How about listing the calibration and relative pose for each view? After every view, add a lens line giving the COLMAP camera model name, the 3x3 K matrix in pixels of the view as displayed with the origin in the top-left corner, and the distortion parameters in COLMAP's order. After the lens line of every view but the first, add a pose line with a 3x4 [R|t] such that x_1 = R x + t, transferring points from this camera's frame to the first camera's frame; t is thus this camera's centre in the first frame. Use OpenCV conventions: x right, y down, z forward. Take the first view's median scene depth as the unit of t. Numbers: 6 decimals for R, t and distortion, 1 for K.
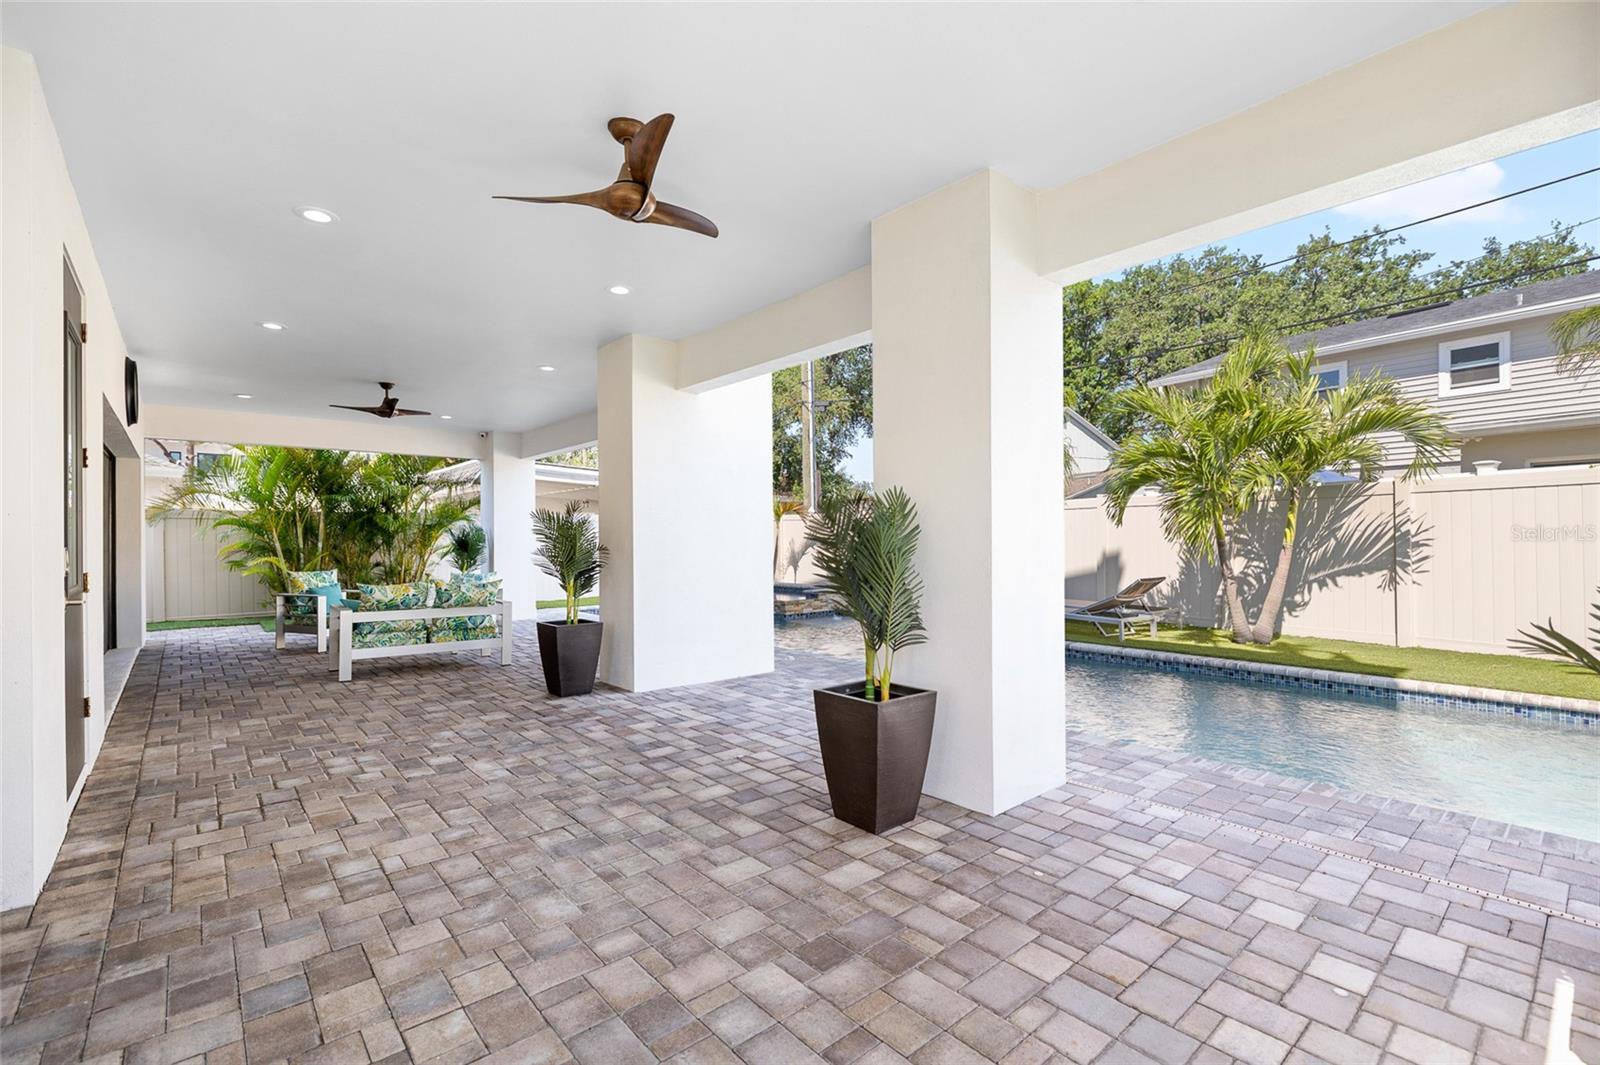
lens RADIAL K [[713.6, 0, 804.2], [0, 713.6, 530.4], [0, 0, 1]] dist [-0.005166, 0.000040]
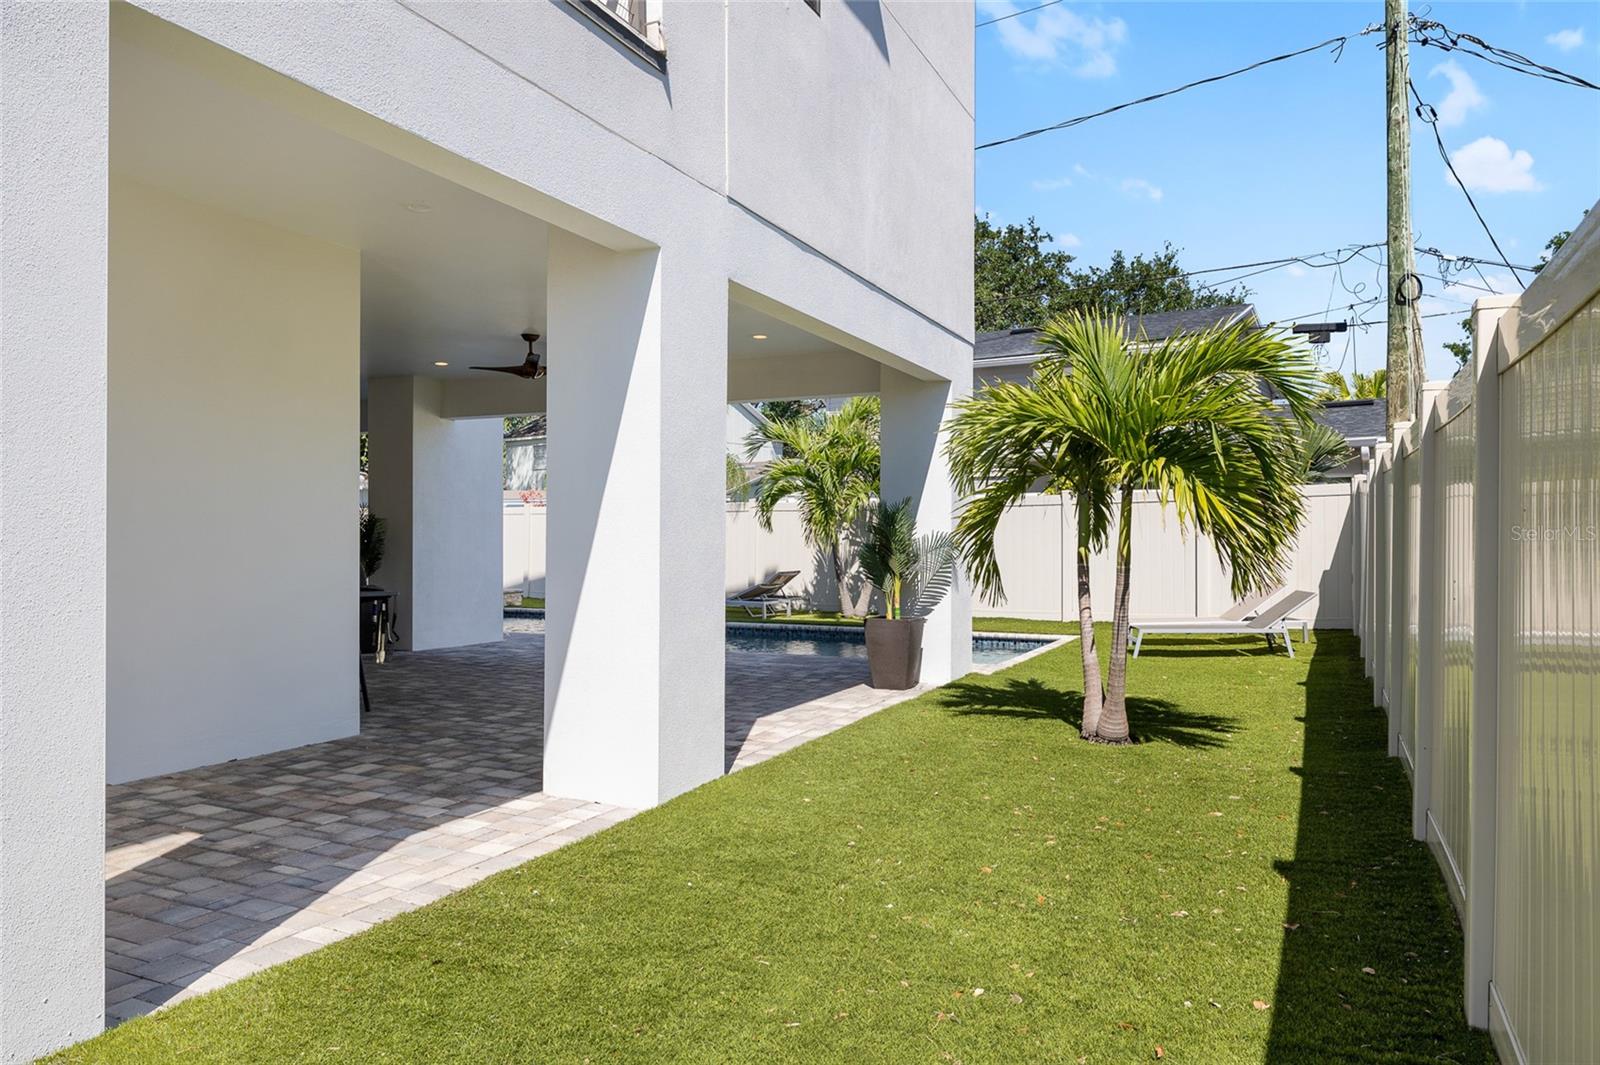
lens RADIAL K [[1100.9, 0, 799.9], [0, 1100.9, 529.3], [0, 0, 1]] dist [-0.000515, 0.000098]
pose [[0.909756, 0.014053, 0.414904, -0.271733], [-0.012980, 0.999901, -0.005405, 0.003460], [-0.414939, -0.000469, 0.909849, -0.704643]]
